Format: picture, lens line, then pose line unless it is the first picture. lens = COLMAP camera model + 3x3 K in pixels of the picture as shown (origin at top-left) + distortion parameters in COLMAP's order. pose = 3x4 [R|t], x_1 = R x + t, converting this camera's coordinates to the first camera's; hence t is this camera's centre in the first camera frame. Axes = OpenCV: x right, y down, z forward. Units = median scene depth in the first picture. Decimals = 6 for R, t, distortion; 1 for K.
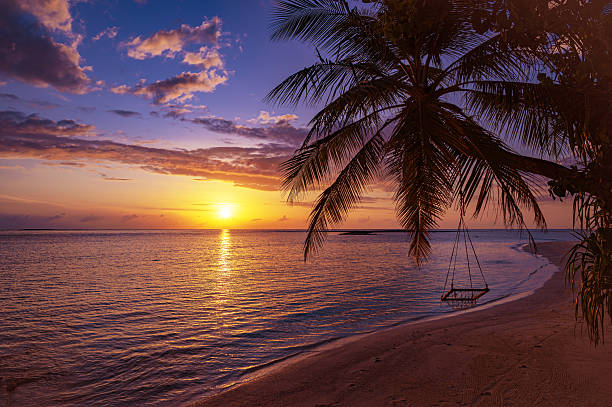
lens RADIAL K [[419.8, 0, 298.9], [0, 419.8, 205.7], [0, 0, 1]] dist [-0.003998, -0.001852]
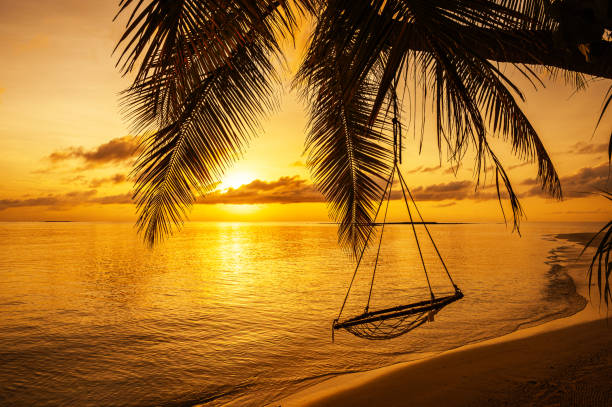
lens RADIAL K [[423.6, 0, 296.2], [0, 423.6, 206.0], [0, 0, 1]] dist [-0.002126, -0.001722]
pose [[0.998446, 0.002217, -0.055687, 0.277012], [-0.001320, 0.999869, 0.016141, 0.067018], [0.055715, -0.016043, 0.998318, 0.427697]]
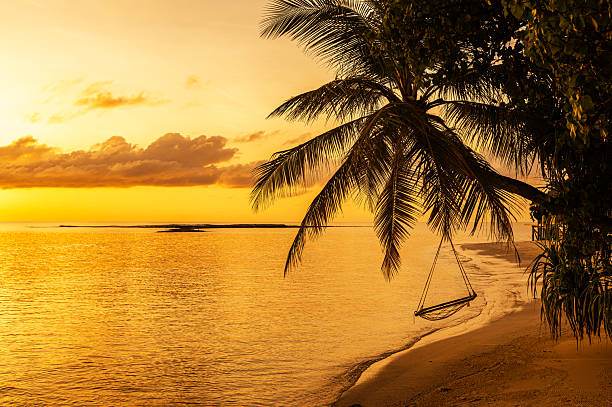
lens RADIAL K [[757.6, 0, 306.0], [0, 757.6, 203.5], [0, 0, 1]] dist [-0.006804, 0.000848]
pose [[0.947552, 0.010320, 0.319434, -0.508657], [-0.019682, 0.999466, 0.026095, -0.074725], [-0.318994, -0.031013, 0.947249, -0.624906]]
